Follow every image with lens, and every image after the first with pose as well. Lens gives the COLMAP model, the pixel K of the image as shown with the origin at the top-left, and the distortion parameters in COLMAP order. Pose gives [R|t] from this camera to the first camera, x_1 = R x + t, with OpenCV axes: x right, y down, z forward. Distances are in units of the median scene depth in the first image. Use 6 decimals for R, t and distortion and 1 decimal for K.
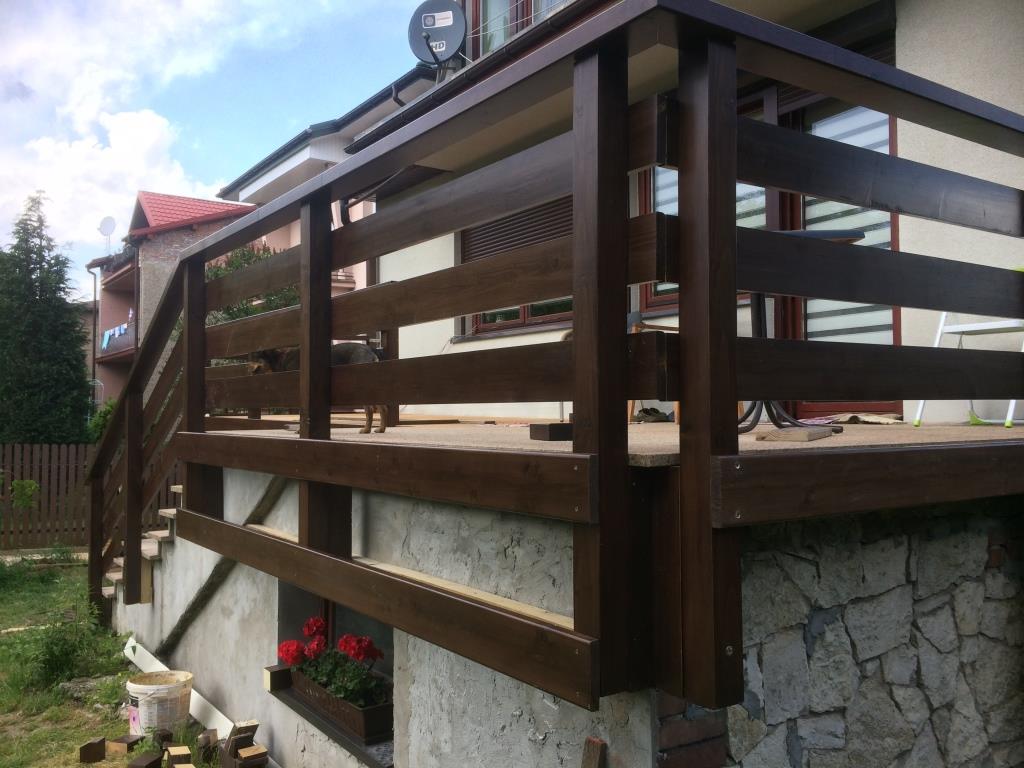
lens RADIAL K [[878.0, 0, 507.5], [0, 878.0, 378.6], [0, 0, 1]] dist [0.070769, -0.104121]
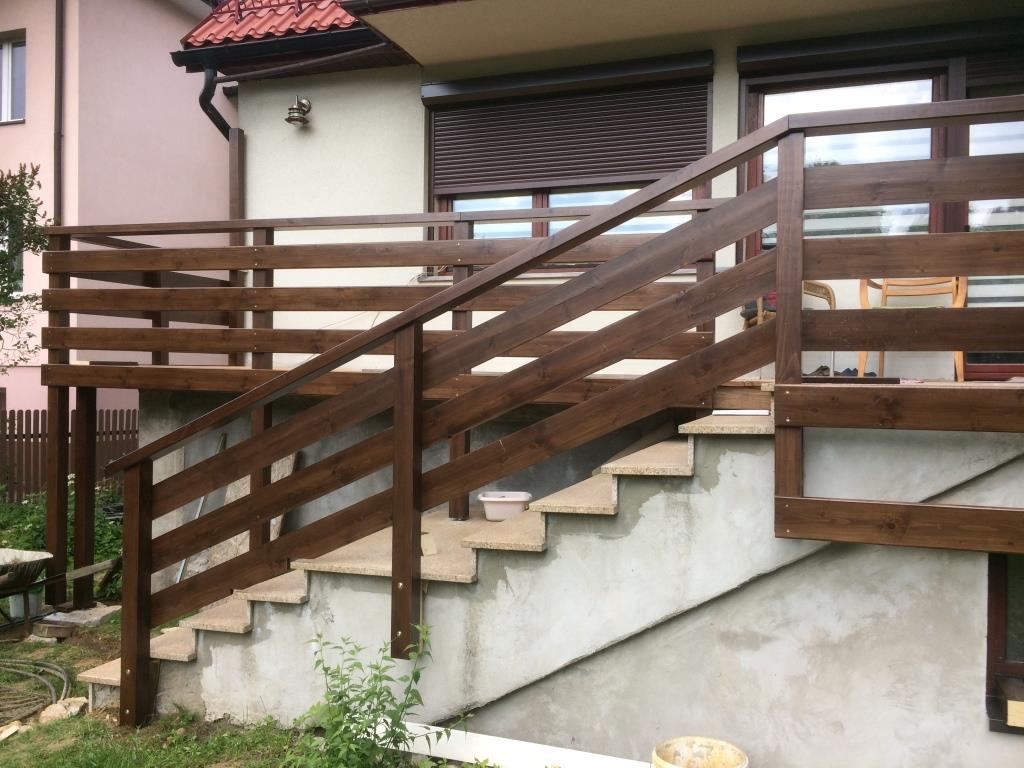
lens RADIAL K [[878.3, 0, 512.4], [0, 878.3, 379.9], [0, 0, 1]] dist [0.077217, -0.108125]
pose [[0.803656, 0.013629, 0.594938, -1.527454], [-0.039037, 0.998792, 0.029852, 0.074038], [-0.593812, -0.047215, 0.803217, 0.950711]]
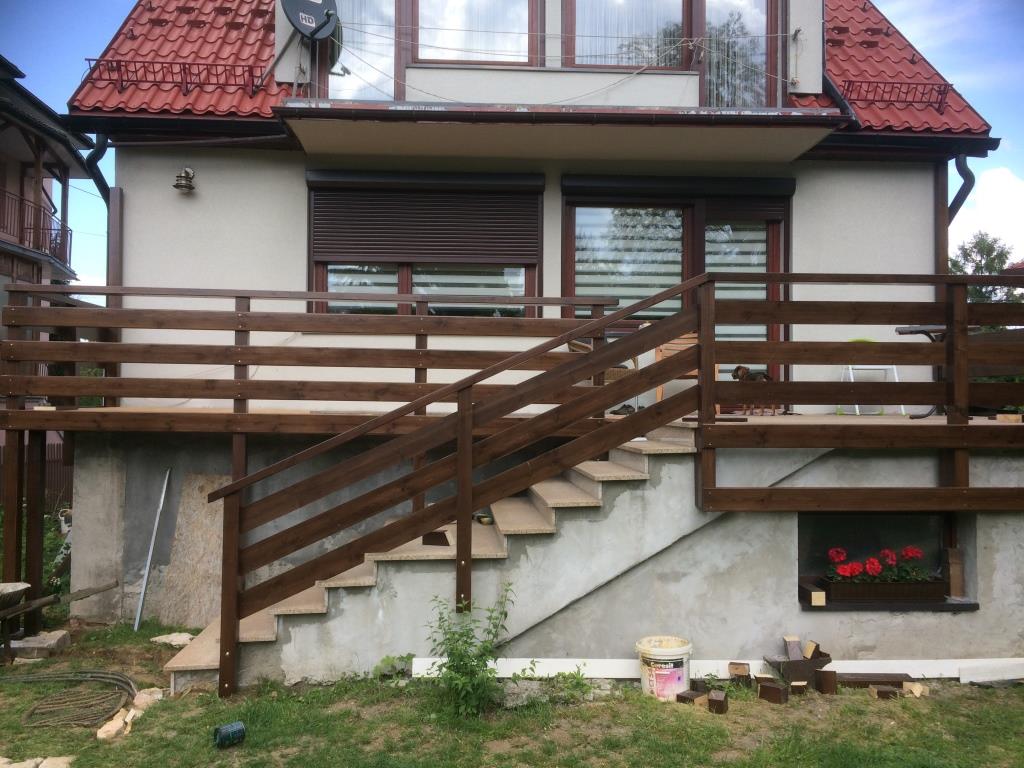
lens RADIAL K [[883.7, 0, 512.0], [0, 883.7, 384.0], [0, 0, 1]] dist [0.076519, -0.104578]
pose [[0.502942, 0.026988, 0.863899, -2.492369], [-0.038788, 0.999210, -0.008633, 0.045392], [-0.863449, -0.029167, 0.503592, 1.026036]]
